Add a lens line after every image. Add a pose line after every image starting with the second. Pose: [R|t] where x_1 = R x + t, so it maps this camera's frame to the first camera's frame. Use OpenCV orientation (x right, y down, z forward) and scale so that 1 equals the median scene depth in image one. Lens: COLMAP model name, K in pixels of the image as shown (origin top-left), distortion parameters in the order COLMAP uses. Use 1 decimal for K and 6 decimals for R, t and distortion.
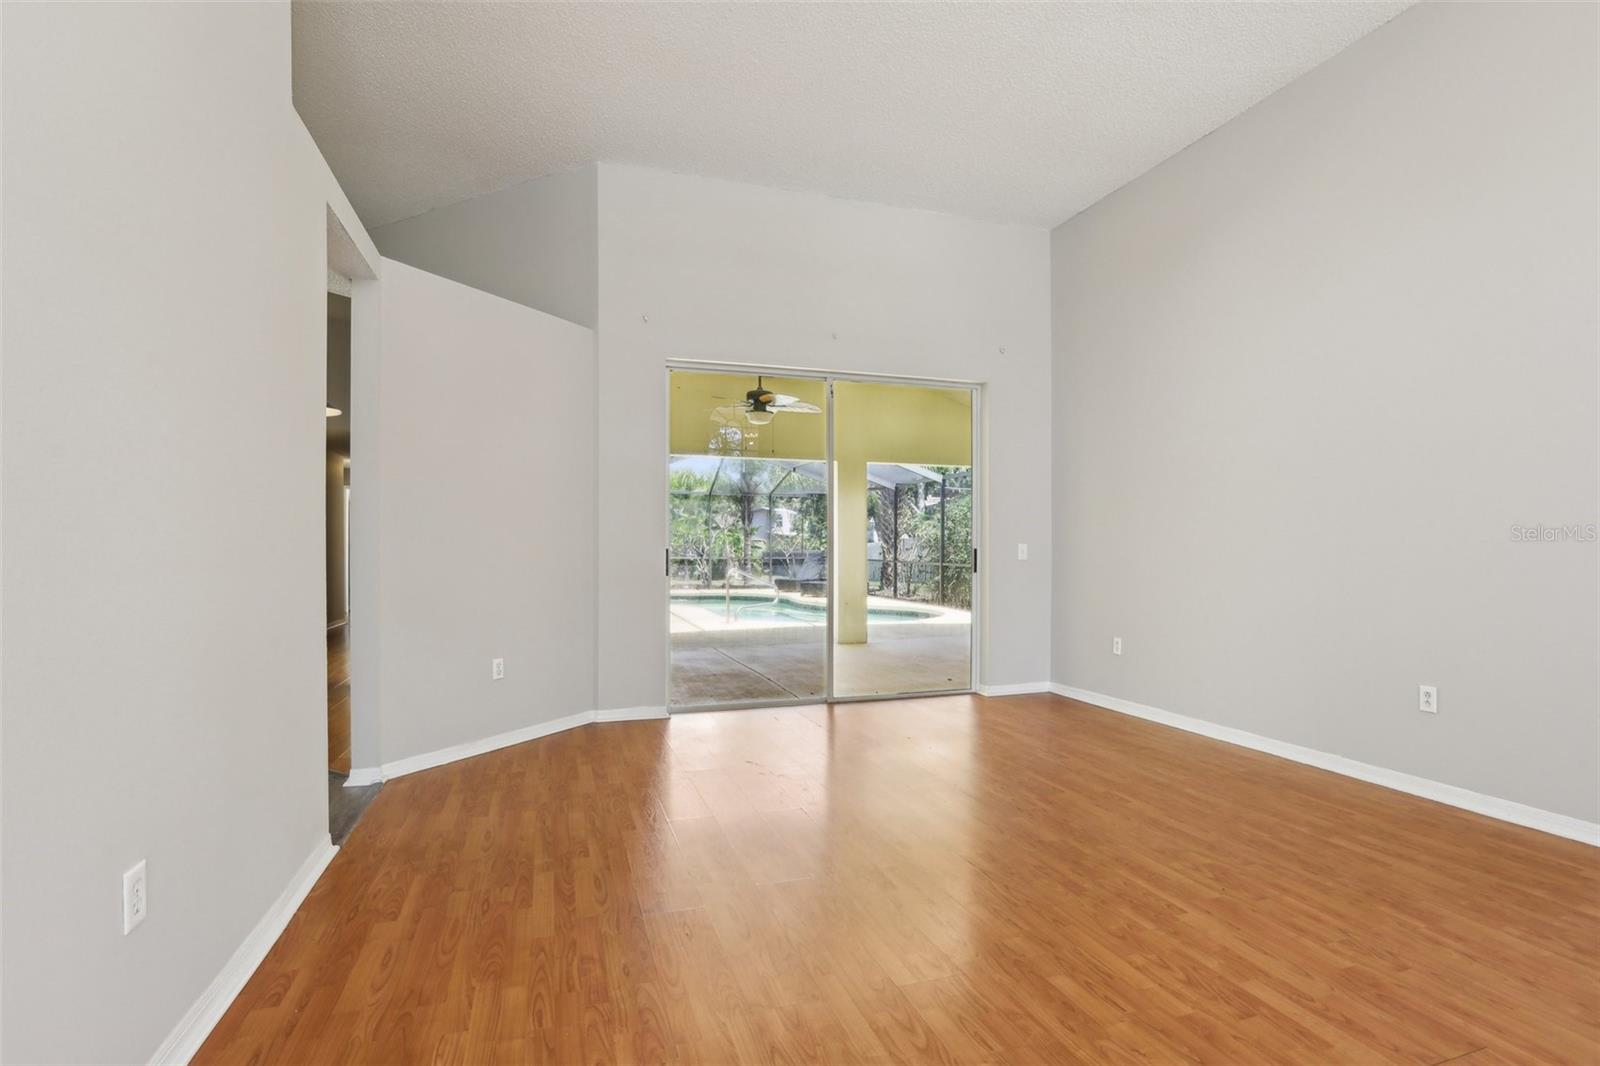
lens RADIAL K [[777.6, 0, 821.5], [0, 777.6, 535.2], [0, 0, 1]] dist [-0.023376, 0.007200]
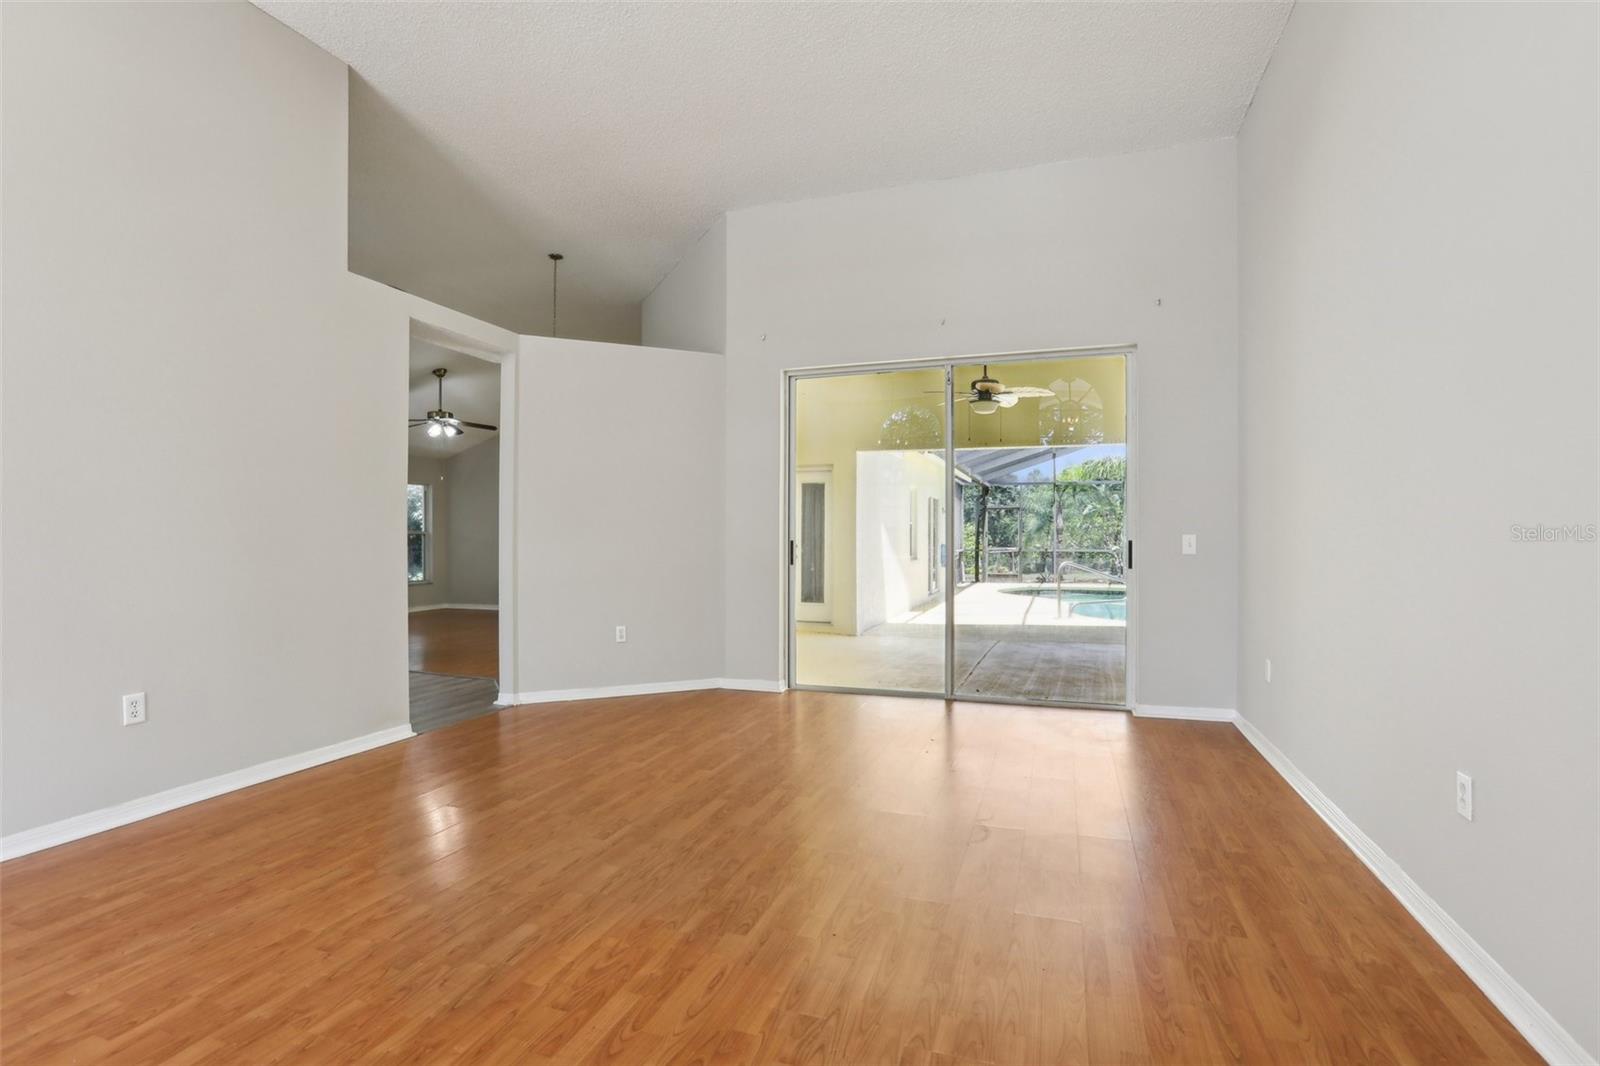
lens RADIAL K [[757.6, 0, 797.6], [0, 757.6, 536.2], [0, 0, 1]] dist [-0.056785, 0.023574]
pose [[0.775058, -0.004242, -0.631876, 0.339681], [0.011398, 0.999909, 0.007267, 0.001867], [0.631787, -0.012835, 0.775035, 0.109922]]
